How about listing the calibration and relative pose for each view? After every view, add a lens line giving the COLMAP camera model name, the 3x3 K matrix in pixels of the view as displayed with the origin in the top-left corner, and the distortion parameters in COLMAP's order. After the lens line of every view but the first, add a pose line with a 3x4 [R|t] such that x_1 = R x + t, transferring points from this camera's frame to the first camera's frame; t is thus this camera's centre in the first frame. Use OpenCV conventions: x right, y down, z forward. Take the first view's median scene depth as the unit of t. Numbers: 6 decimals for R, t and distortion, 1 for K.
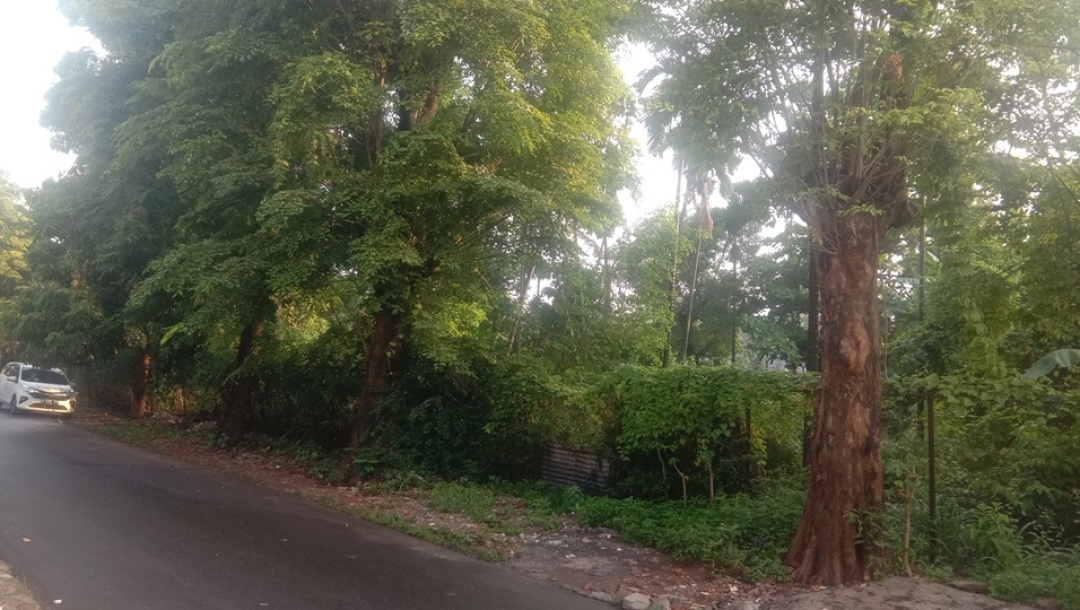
lens RADIAL K [[833.1, 0, 540.0], [0, 833.1, 305.0], [0, 0, 1]] dist [0.123167, -0.206828]
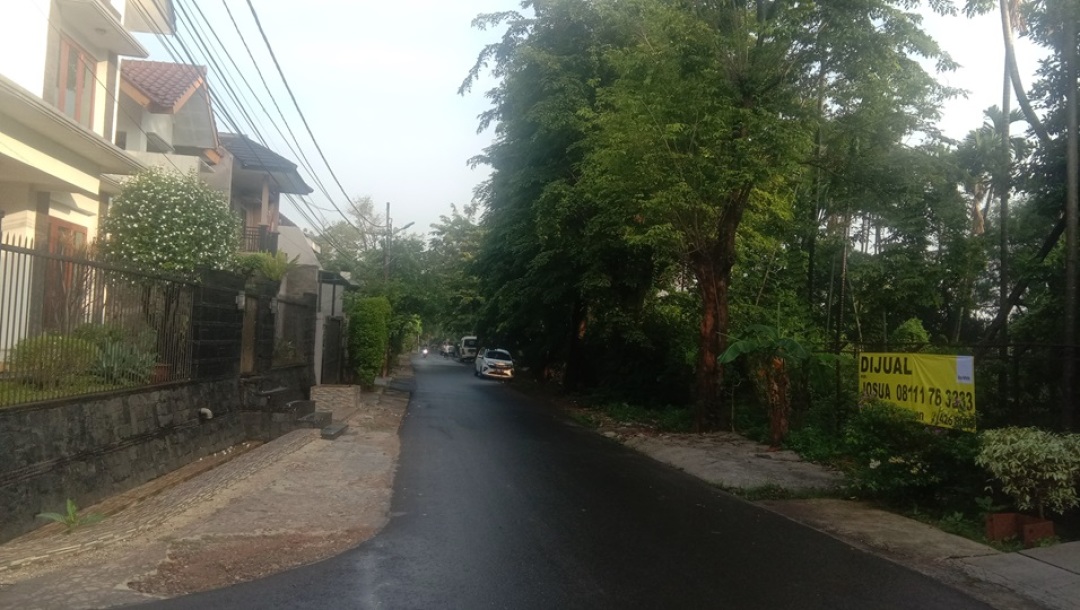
lens RADIAL K [[833.1, 0, 540.0], [0, 833.1, 305.0], [0, 0, 1]] dist [0.123167, -0.206828]
pose [[0.847109, -0.032835, -0.530403, 0.378218], [0.036999, 0.999311, -0.002772, -0.004523], [0.530129, -0.017276, 0.847741, -0.344588]]
